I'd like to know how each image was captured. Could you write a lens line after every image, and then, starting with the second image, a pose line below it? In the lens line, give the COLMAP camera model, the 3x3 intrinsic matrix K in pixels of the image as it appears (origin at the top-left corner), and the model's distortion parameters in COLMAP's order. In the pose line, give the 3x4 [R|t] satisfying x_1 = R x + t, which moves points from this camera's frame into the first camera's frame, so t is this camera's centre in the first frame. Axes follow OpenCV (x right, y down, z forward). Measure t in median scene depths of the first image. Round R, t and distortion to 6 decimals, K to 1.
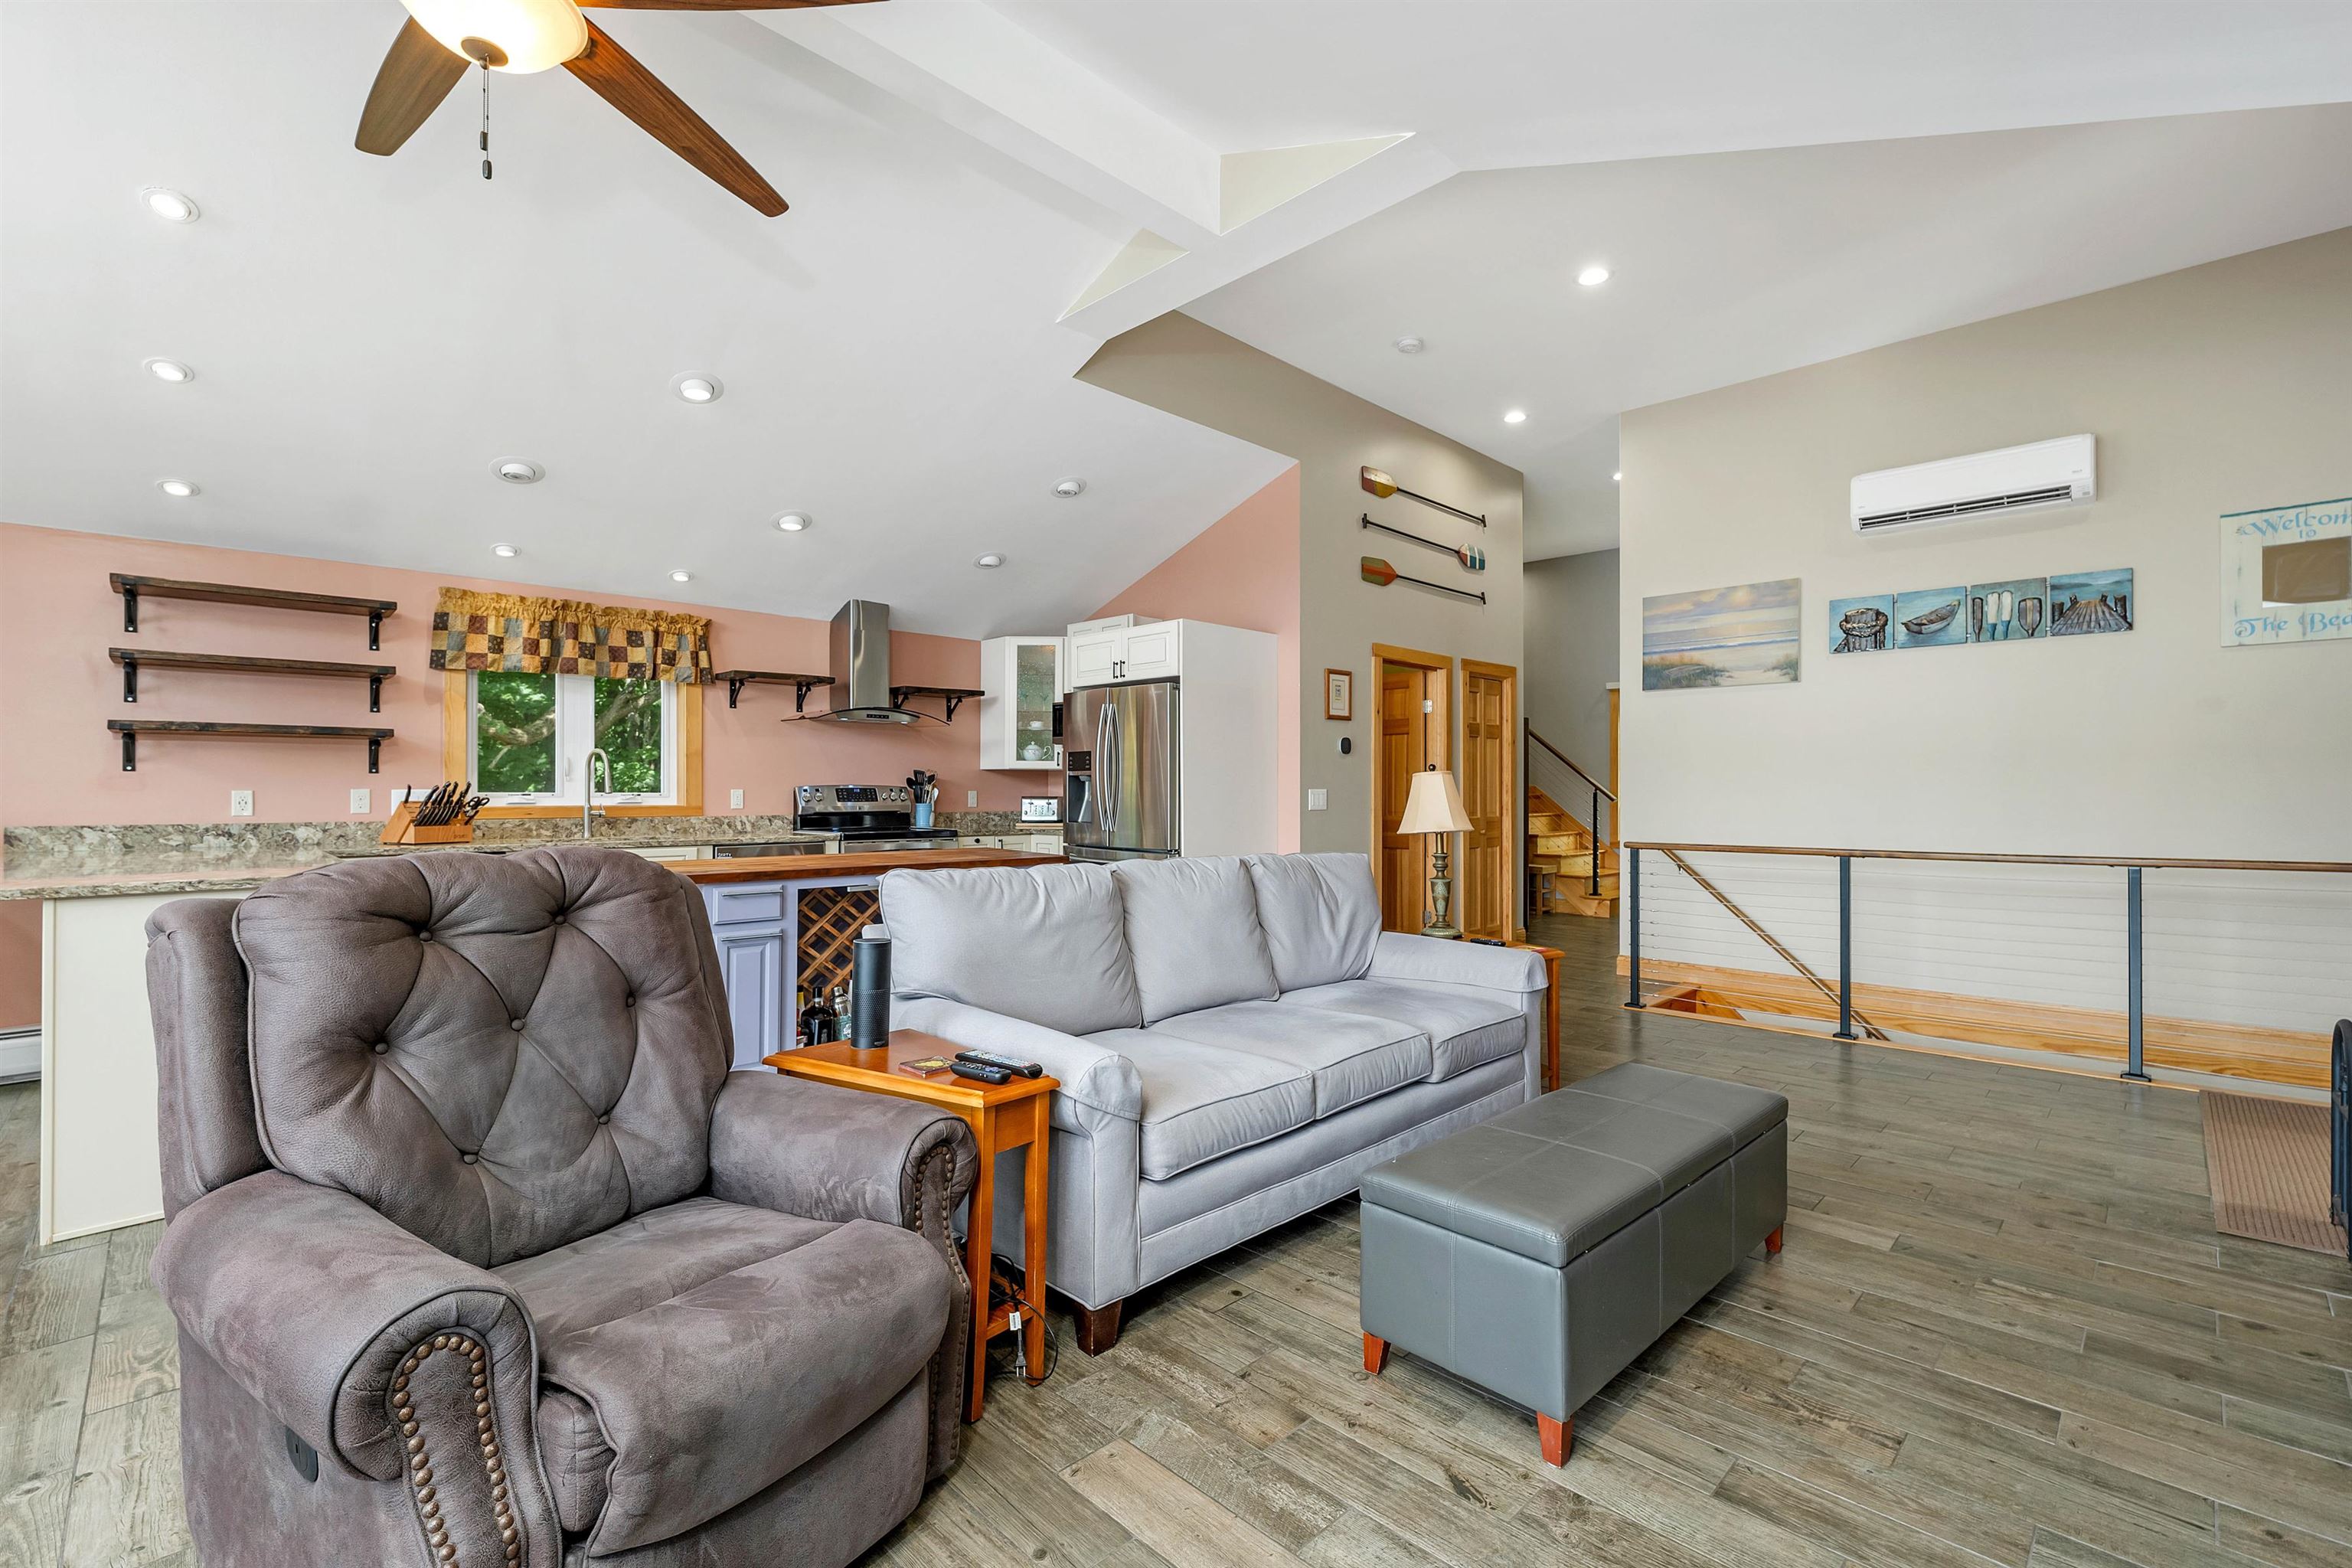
lens RADIAL K [[1017.3, 0, 1163.8], [0, 1017.3, 785.4], [0, 0, 1]] dist [0.002530, 0.000787]
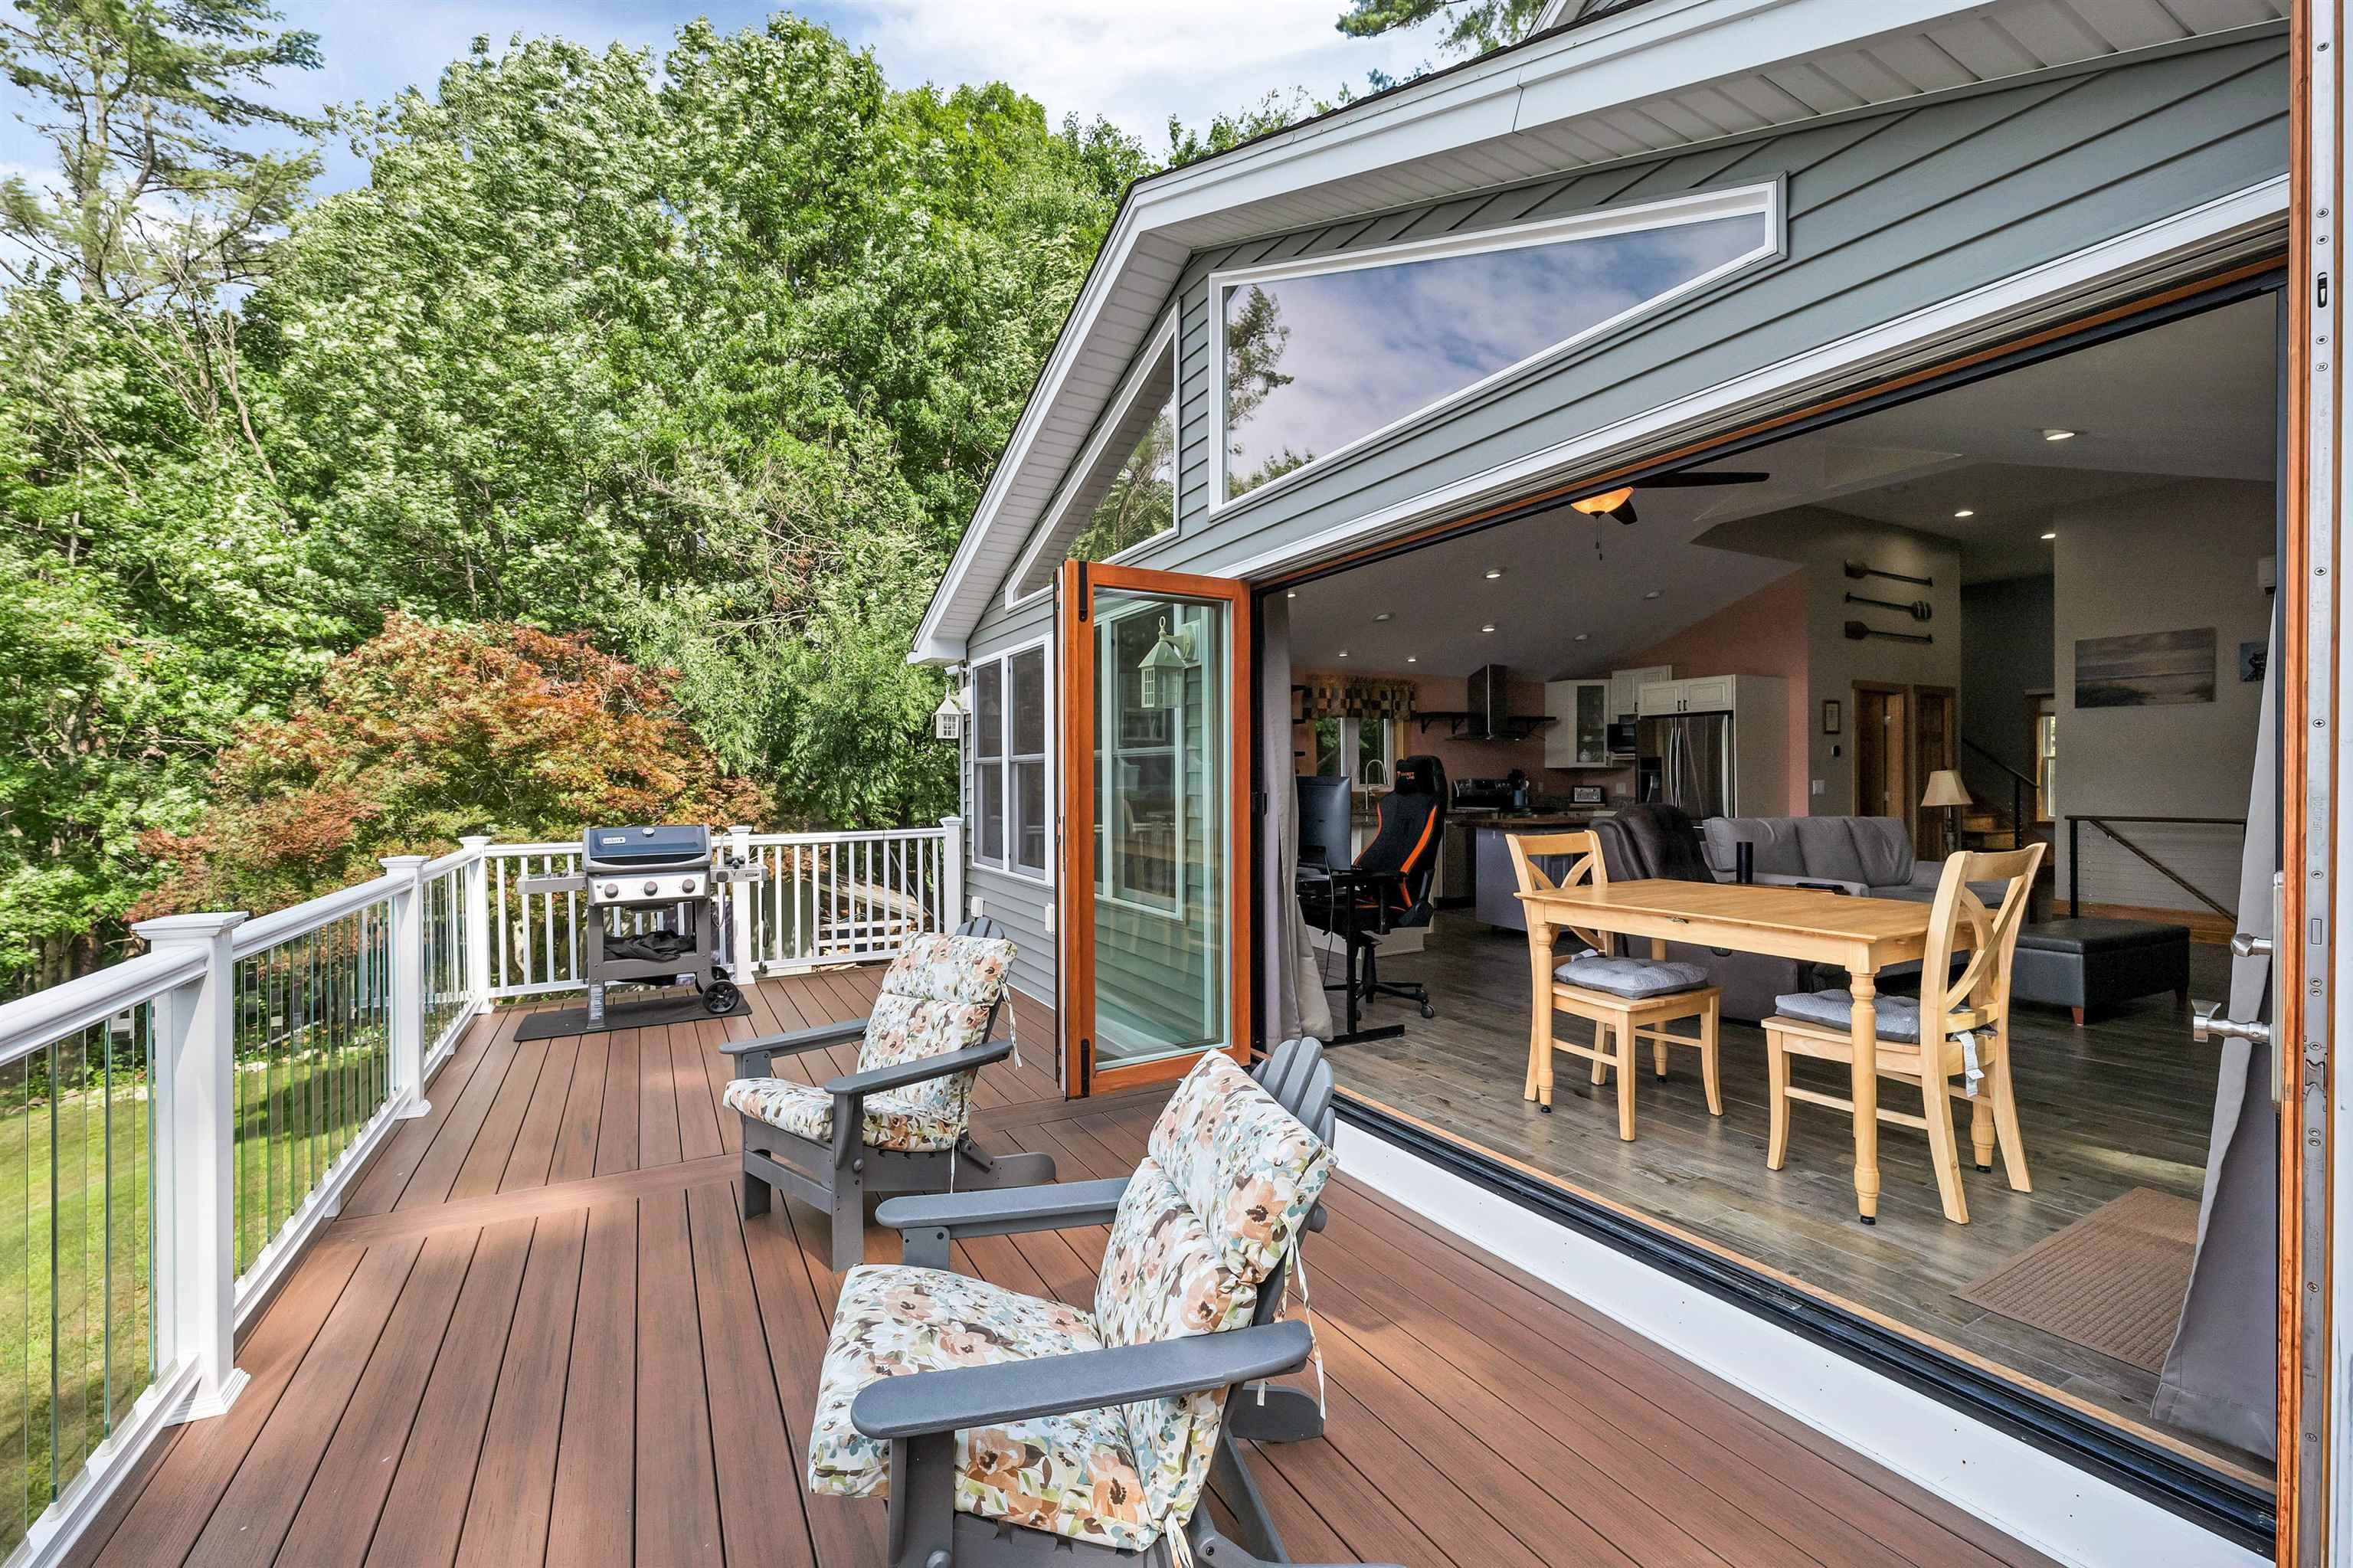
lens RADIAL K [[968.3, 0, 1173.6], [0, 968.3, 786.8], [0, 0, 1]] dist [-0.001169, -0.000608]
pose [[0.964237, -0.003927, -0.265013, -0.408017], [0.006728, 0.999931, 0.009664, -0.006190], [0.264956, -0.011101, 0.964196, -0.667350]]
